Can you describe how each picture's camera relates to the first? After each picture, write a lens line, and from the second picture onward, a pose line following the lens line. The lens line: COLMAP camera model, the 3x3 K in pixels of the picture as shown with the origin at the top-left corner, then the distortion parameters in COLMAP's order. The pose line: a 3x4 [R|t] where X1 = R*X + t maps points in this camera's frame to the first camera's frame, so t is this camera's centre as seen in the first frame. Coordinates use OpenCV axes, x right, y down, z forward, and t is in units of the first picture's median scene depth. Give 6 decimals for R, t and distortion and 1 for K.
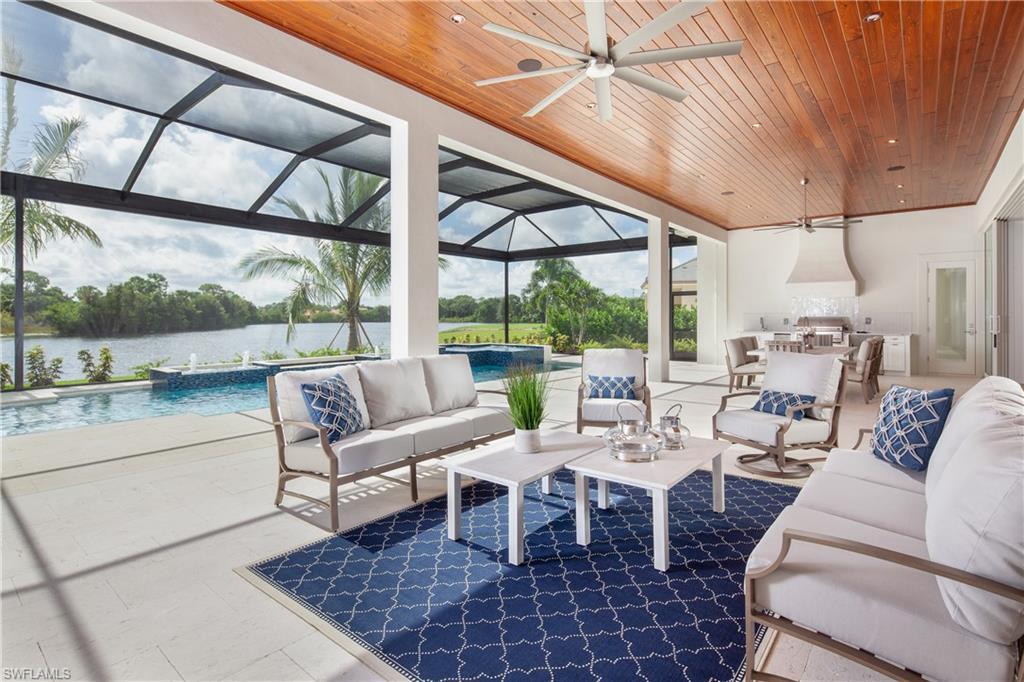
lens RADIAL K [[490.1, 0, 509.7], [0, 490.1, 327.3], [0, 0, 1]] dist [-0.003189, -0.000598]
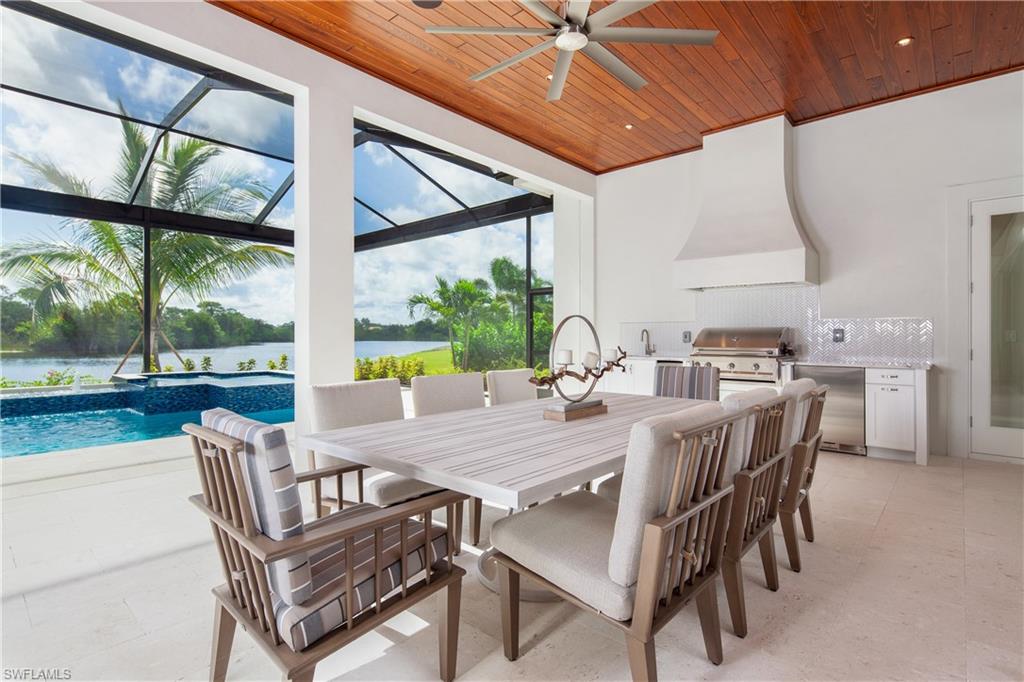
lens RADIAL K [[509.9, 0, 512.0], [0, 509.9, 341.0], [0, 0, 1]] dist [0.002181, 0.000157]
pose [[0.998789, 0.004063, -0.049022, 0.123189], [-0.004639, 0.999921, -0.011644, -0.000225], [0.048971, 0.011857, 0.998730, 0.137326]]
